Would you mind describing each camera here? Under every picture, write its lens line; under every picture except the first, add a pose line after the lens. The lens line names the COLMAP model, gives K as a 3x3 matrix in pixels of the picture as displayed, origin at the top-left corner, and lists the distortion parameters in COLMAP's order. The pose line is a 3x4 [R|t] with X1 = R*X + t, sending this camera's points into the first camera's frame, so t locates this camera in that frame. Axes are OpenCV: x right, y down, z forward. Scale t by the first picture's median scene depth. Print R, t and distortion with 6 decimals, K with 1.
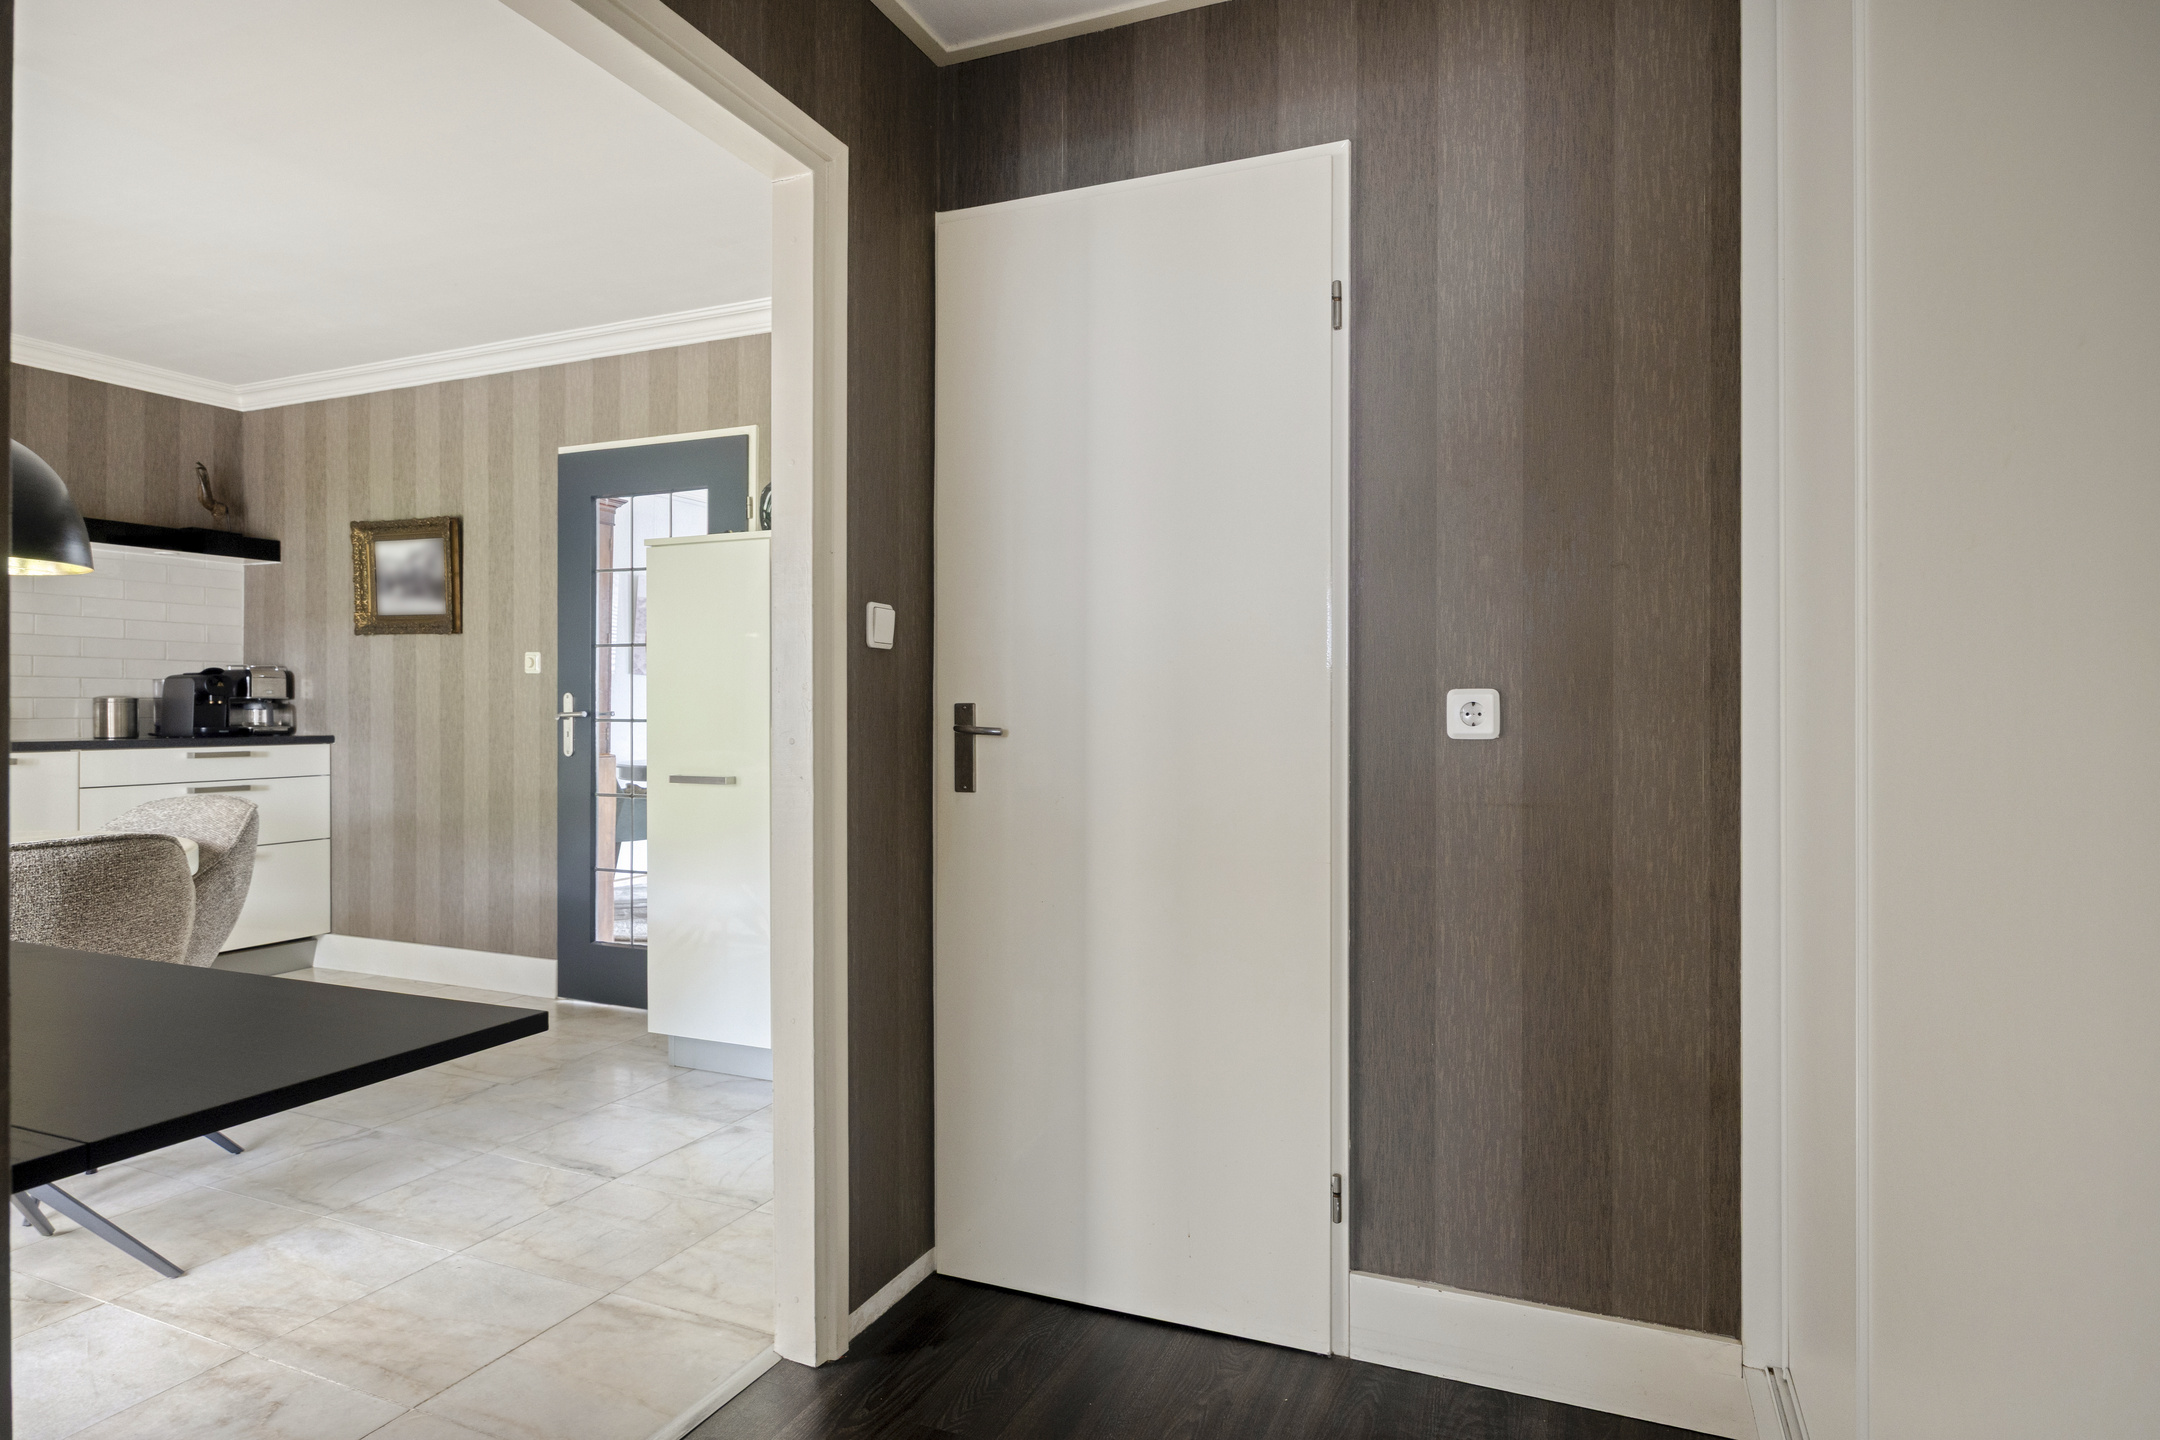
lens RADIAL K [[1202.3, 0, 1084.1], [0, 1202.3, 707.9], [0, 0, 1]] dist [-0.001635, -0.001118]
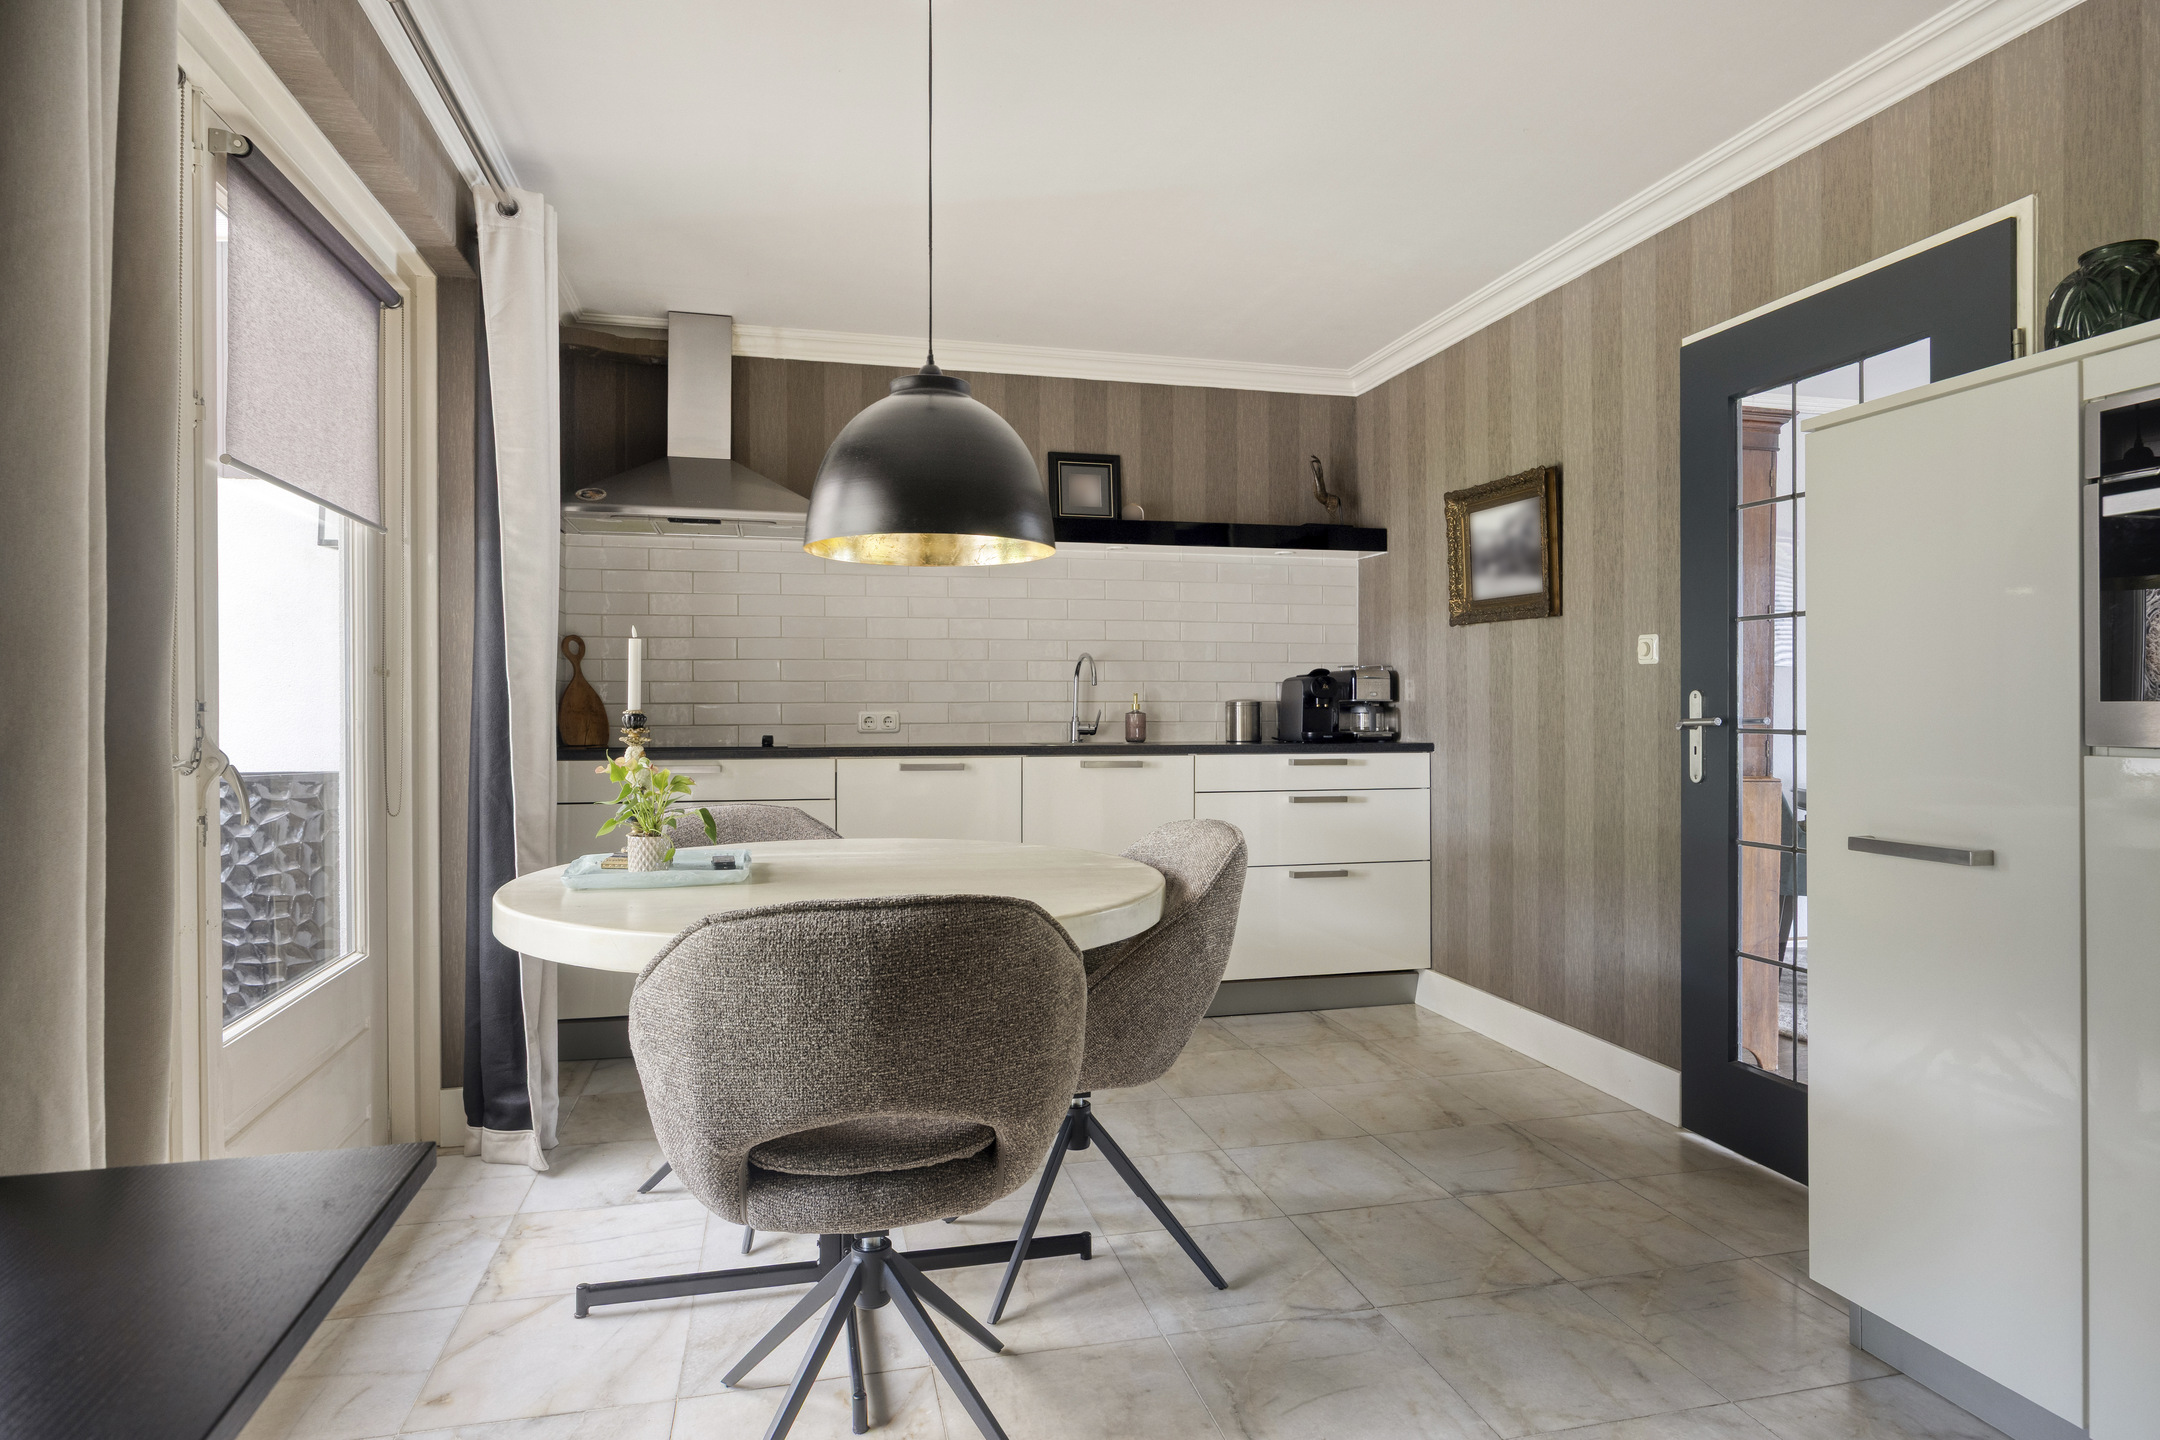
lens RADIAL K [[1202.3, 0, 1084.1], [0, 1202.3, 707.9], [0, 0, 1]] dist [-0.001635, -0.001118]
pose [[0.604151, -0.001695, -0.796868, -0.086816], [0.000782, 0.999999, -0.001534, -0.001551], [0.796869, 0.000304, 0.604152, 0.286186]]
